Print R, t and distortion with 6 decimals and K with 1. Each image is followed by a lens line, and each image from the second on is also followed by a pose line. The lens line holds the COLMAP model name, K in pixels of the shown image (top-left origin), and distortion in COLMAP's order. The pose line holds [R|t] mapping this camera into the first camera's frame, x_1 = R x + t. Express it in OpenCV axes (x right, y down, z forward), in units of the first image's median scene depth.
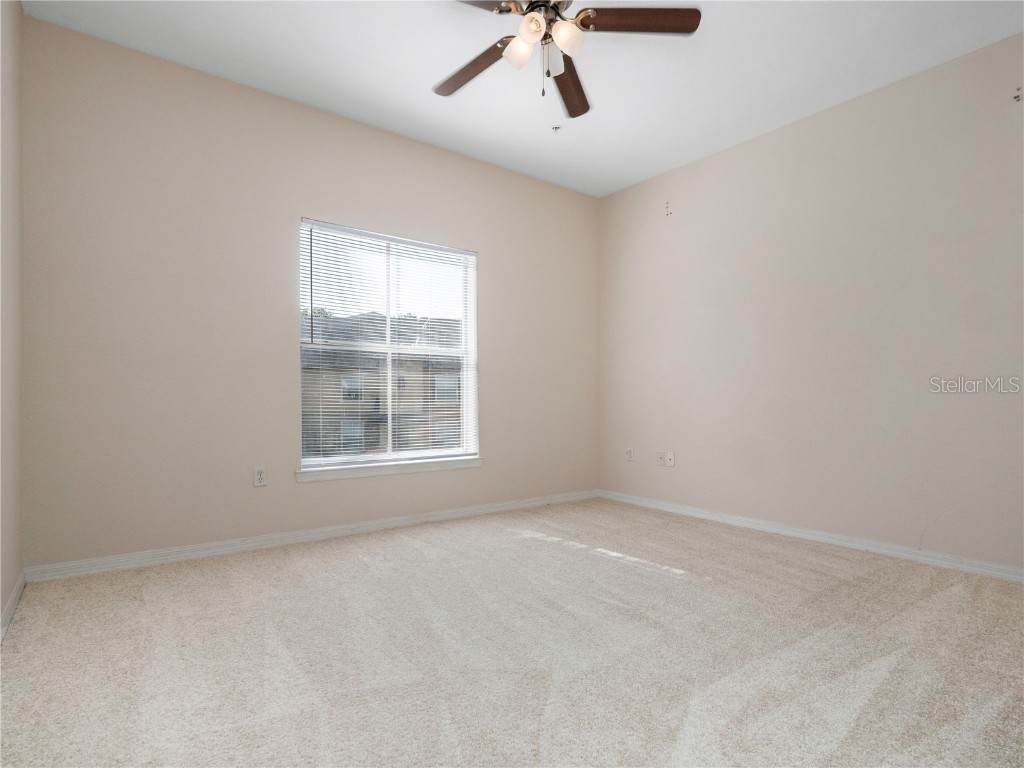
lens RADIAL K [[542.9, 0, 510.8], [0, 542.9, 393.7], [0, 0, 1]] dist [0.007803, -0.001498]
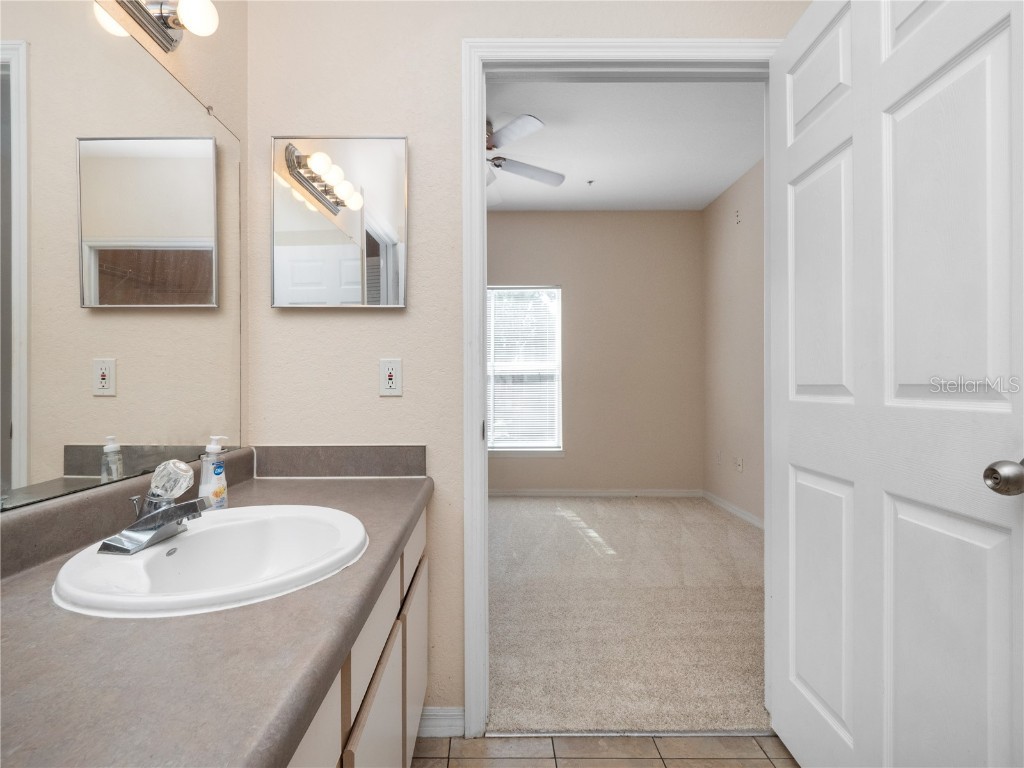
lens RADIAL K [[542.9, 0, 505.7], [0, 542.9, 386.8], [0, 0, 1]] dist [0.007803, -0.001498]
pose [[0.801839, -0.004815, -0.597520, 0.596394], [0.009649, 0.999941, 0.004892, -0.036757], [0.597462, -0.009688, 0.801839, -0.079662]]
